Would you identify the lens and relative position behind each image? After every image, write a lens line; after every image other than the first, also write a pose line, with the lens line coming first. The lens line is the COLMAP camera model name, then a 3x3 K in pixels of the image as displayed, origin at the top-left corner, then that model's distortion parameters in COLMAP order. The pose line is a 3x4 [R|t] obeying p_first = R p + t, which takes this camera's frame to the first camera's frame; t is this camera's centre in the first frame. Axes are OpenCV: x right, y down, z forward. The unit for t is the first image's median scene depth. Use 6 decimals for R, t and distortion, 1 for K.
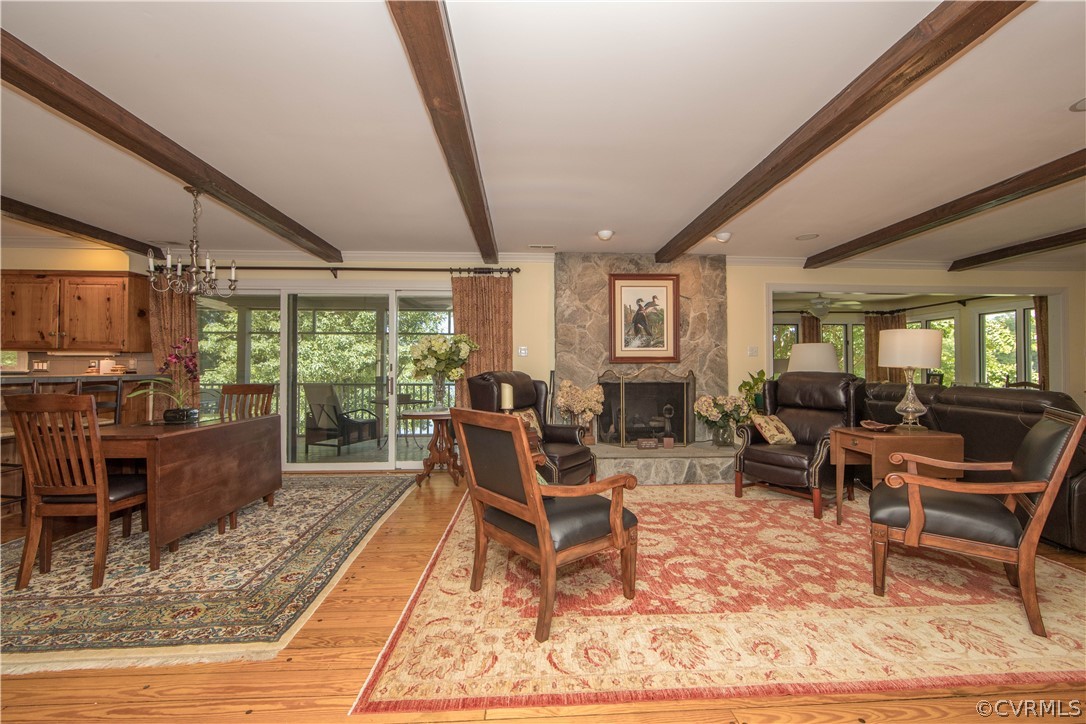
lens RADIAL K [[432.1, 0, 545.9], [0, 432.1, 360.9], [0, 0, 1]] dist [-0.011974, 0.002214]
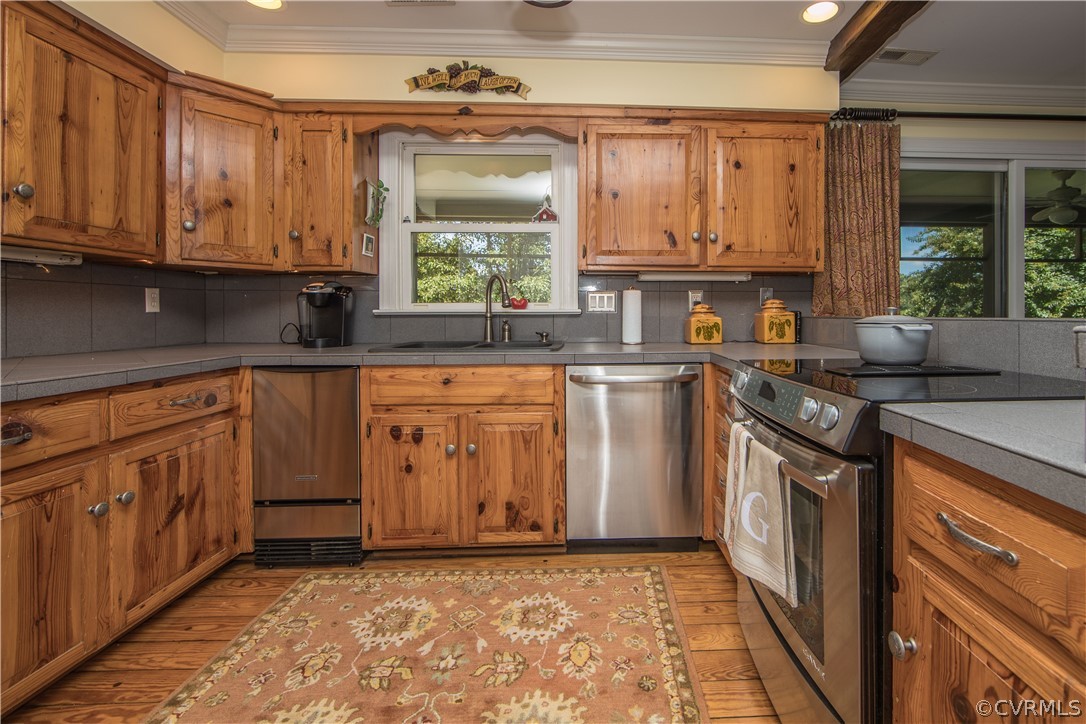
lens RADIAL K [[485.7, 0, 615.2], [0, 485.7, 315.4], [0, 0, 1]] dist [-0.013053, 0.003470]
pose [[0.999987, -0.003806, 0.003389, -1.249475], [0.003727, 0.999723, 0.023251, 0.016963], [-0.003477, -0.023238, 0.999724, 0.426035]]
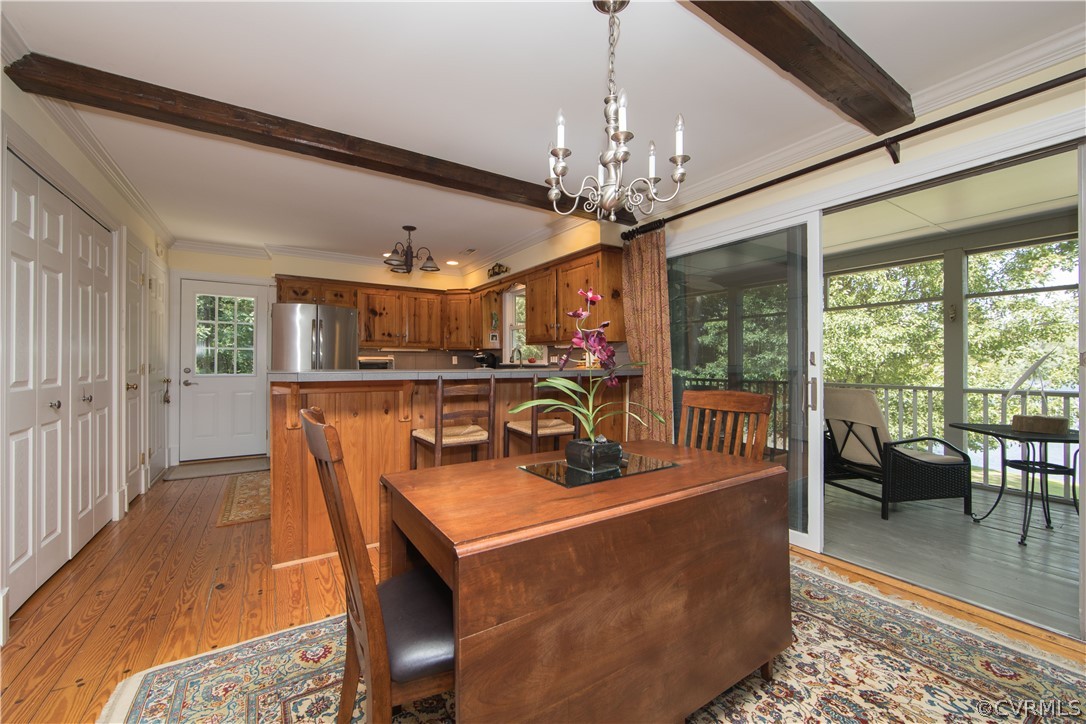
lens RADIAL K [[432.1, 0, 545.9], [0, 432.1, 360.9], [0, 0, 1]] dist [-0.011974, 0.002214]
pose [[0.503594, -0.004871, -0.863927, -0.309257], [0.017644, 0.999834, 0.004648, 0.011475], [0.863760, -0.017584, 0.503596, 0.487198]]
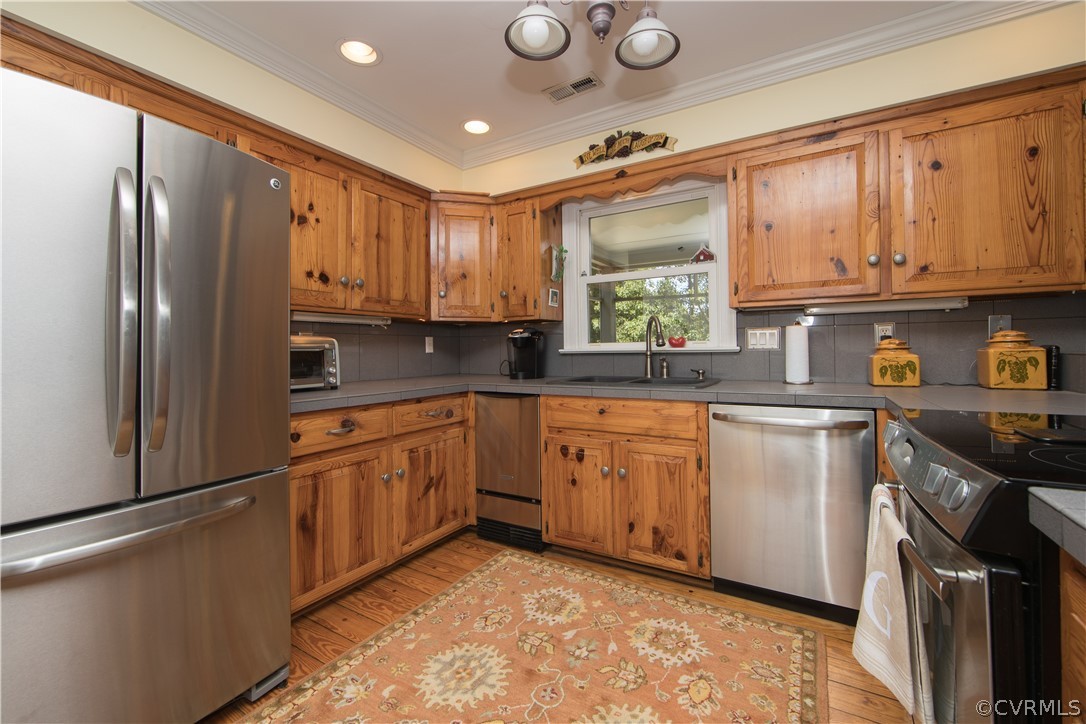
lens RADIAL K [[449.5, 0, 548.4], [0, 449.5, 346.2], [0, 0, 1]] dist [-0.008349, 0.000774]
pose [[0.836694, -0.017516, -0.547391, -1.180921], [0.024485, 0.999685, 0.005435, 0.013697], [0.547124, -0.017950, 0.836859, 0.441568]]
